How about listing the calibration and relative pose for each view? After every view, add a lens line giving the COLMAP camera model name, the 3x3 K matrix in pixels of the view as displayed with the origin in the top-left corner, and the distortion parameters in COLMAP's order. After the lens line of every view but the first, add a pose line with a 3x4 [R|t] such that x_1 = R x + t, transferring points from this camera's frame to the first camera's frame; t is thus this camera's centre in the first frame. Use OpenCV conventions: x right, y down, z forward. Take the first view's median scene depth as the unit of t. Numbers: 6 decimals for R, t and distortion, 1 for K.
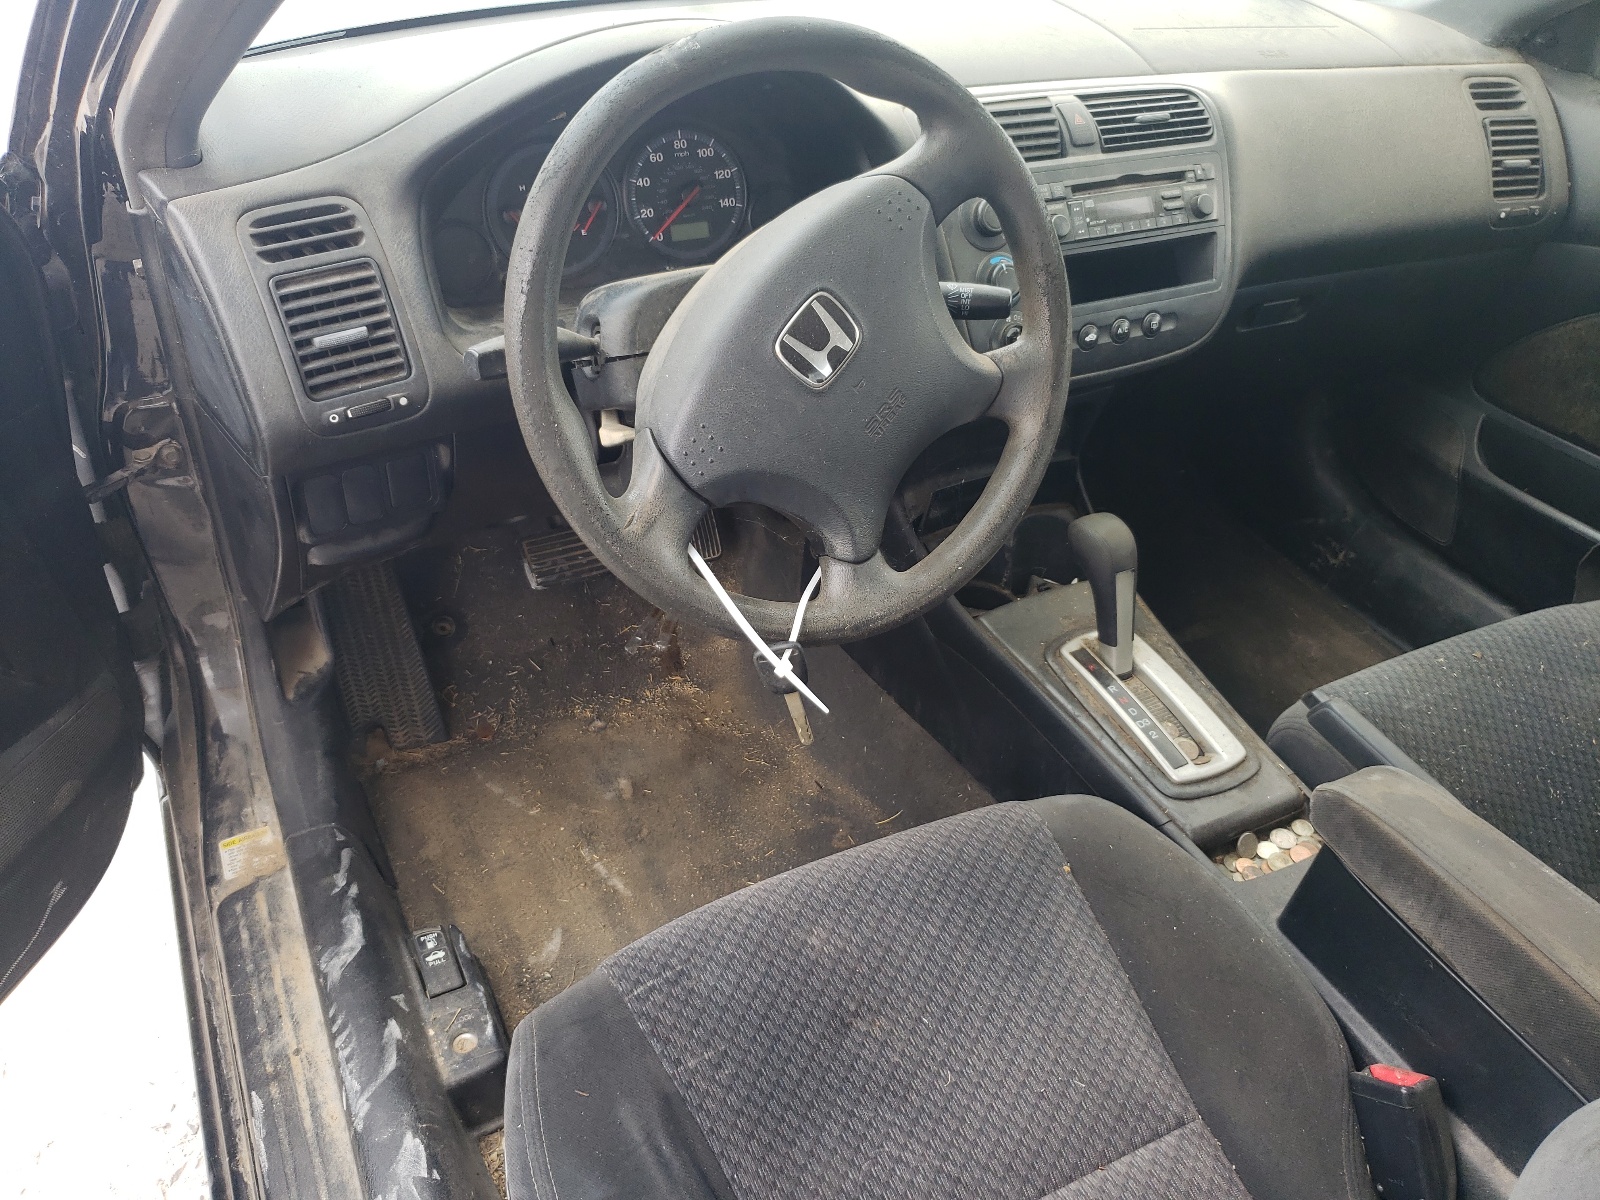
lens RADIAL K [[1238.0, 0, 800.0], [0, 1238.0, 600.0], [0, 0, 1]] dist [0.001909, 0.005100]
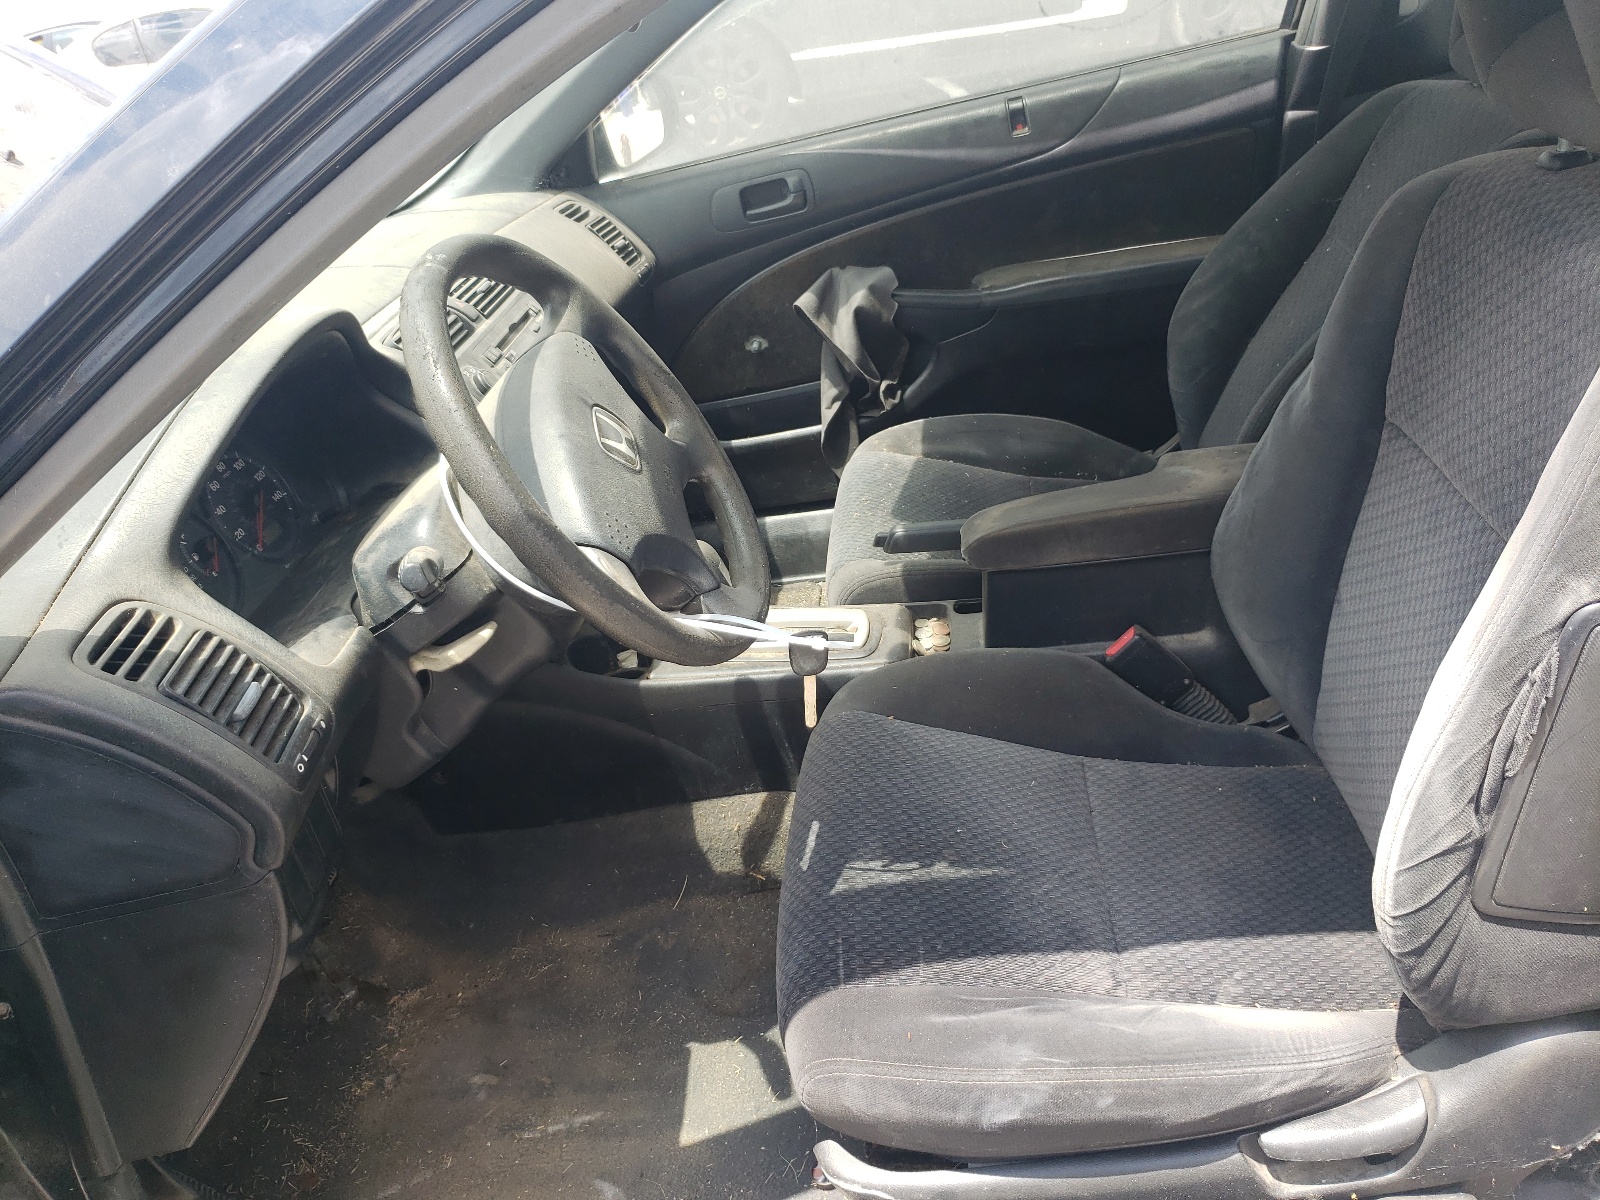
lens RADIAL K [[1214.1, 0, 800.0], [0, 1214.1, 600.0], [0, 0, 1]] dist [-0.004186, -0.001605]
pose [[0.521995, -0.549814, 0.652093, -0.535251], [0.670084, 0.737366, 0.085316, -0.047344], [-0.527739, 0.392423, 0.753323, 0.029470]]
